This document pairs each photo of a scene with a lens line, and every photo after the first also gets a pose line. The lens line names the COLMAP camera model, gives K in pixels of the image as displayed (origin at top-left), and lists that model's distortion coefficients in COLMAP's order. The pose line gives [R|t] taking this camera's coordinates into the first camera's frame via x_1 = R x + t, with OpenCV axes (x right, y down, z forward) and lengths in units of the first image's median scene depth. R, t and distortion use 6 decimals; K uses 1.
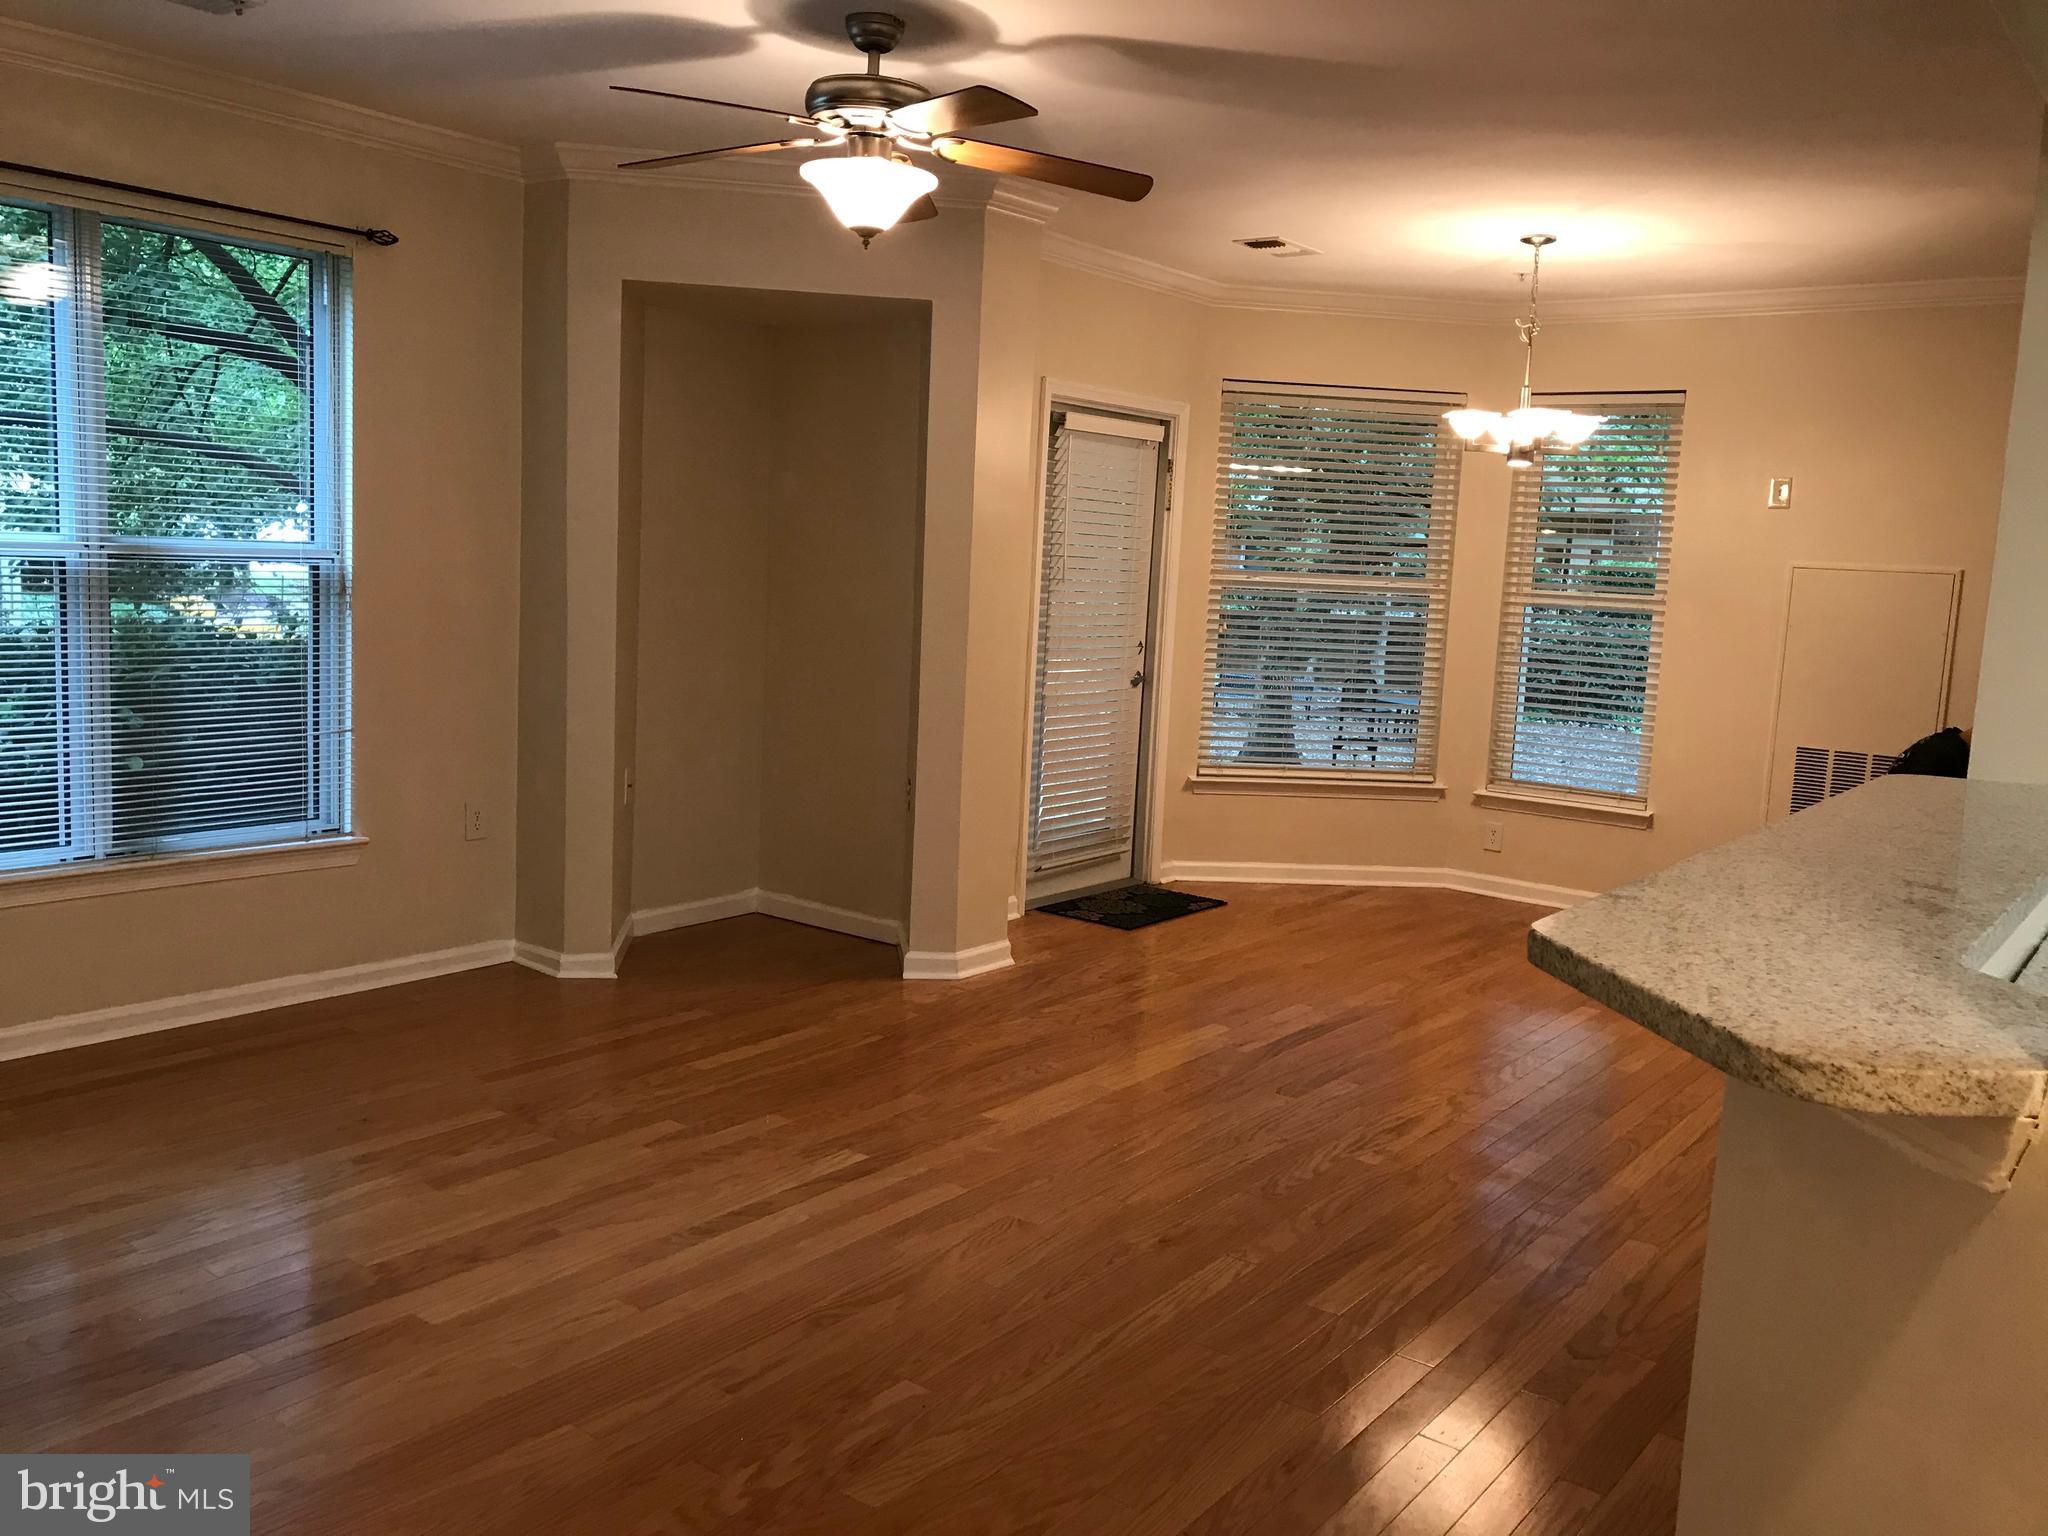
lens RADIAL K [[1657.5, 0, 1035.8], [0, 1657.5, 754.9], [0, 0, 1]] dist [0.064627, -0.088799]
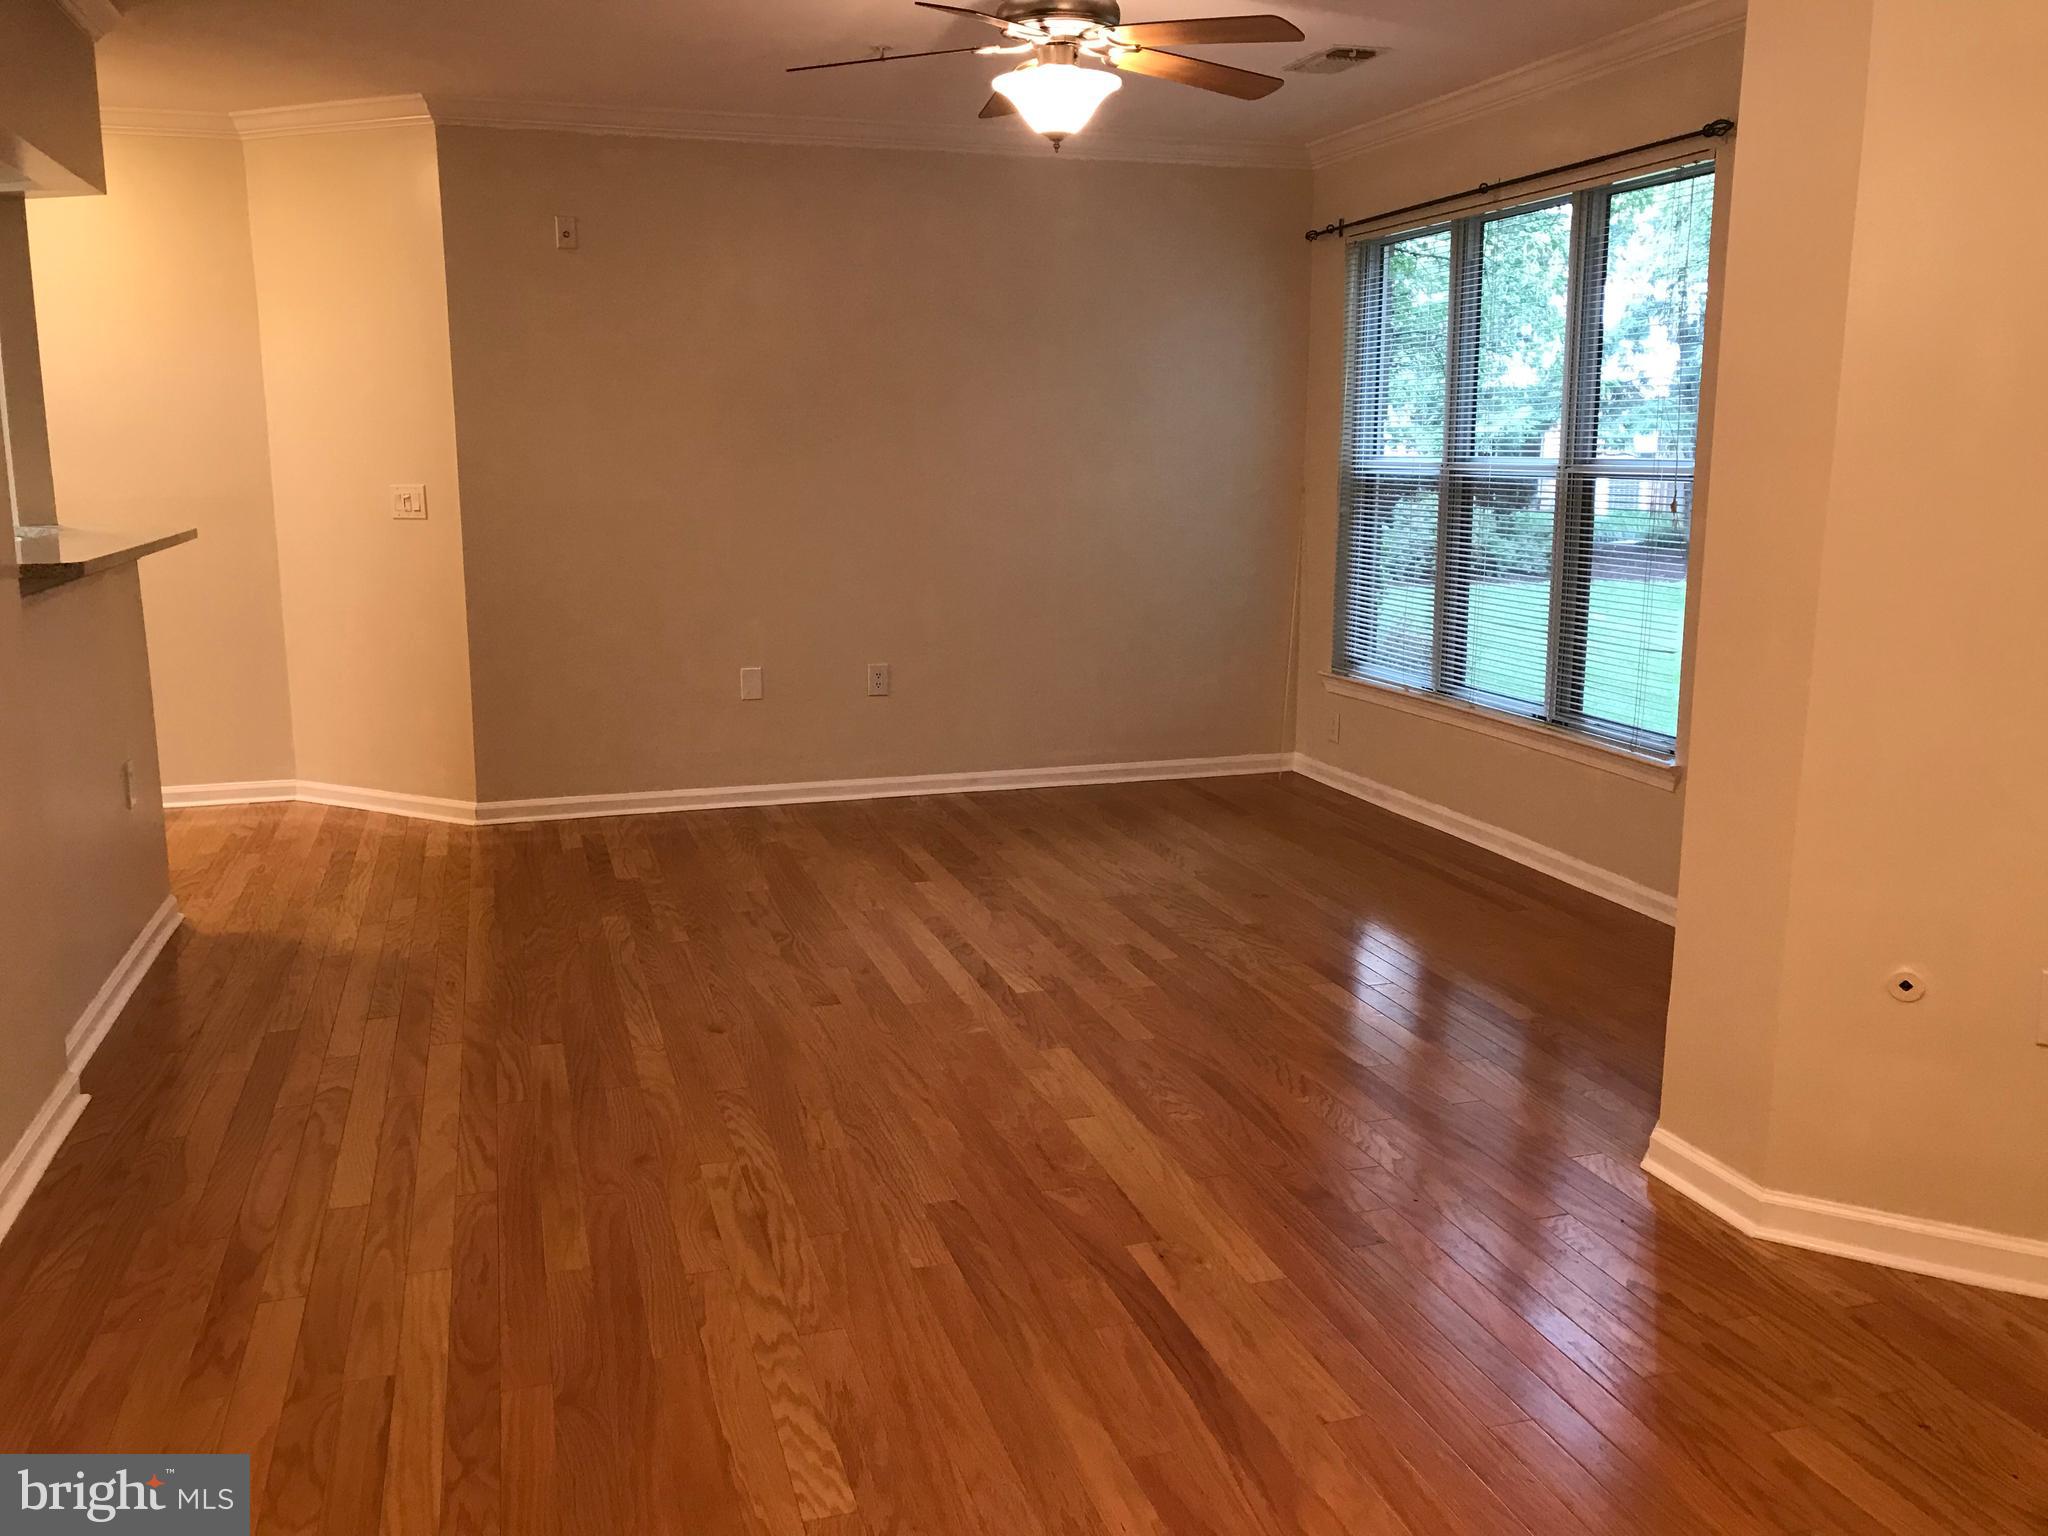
lens RADIAL K [[1657.5, 0, 1035.8], [0, 1657.5, 754.9], [0, 0, 1]] dist [0.064627, -0.088799]
pose [[-0.568364, 0.103291, -0.816268, 0.770721], [-0.135678, 0.966741, 0.216803, -0.150766], [0.811514, 0.233972, -0.535446, 1.553337]]
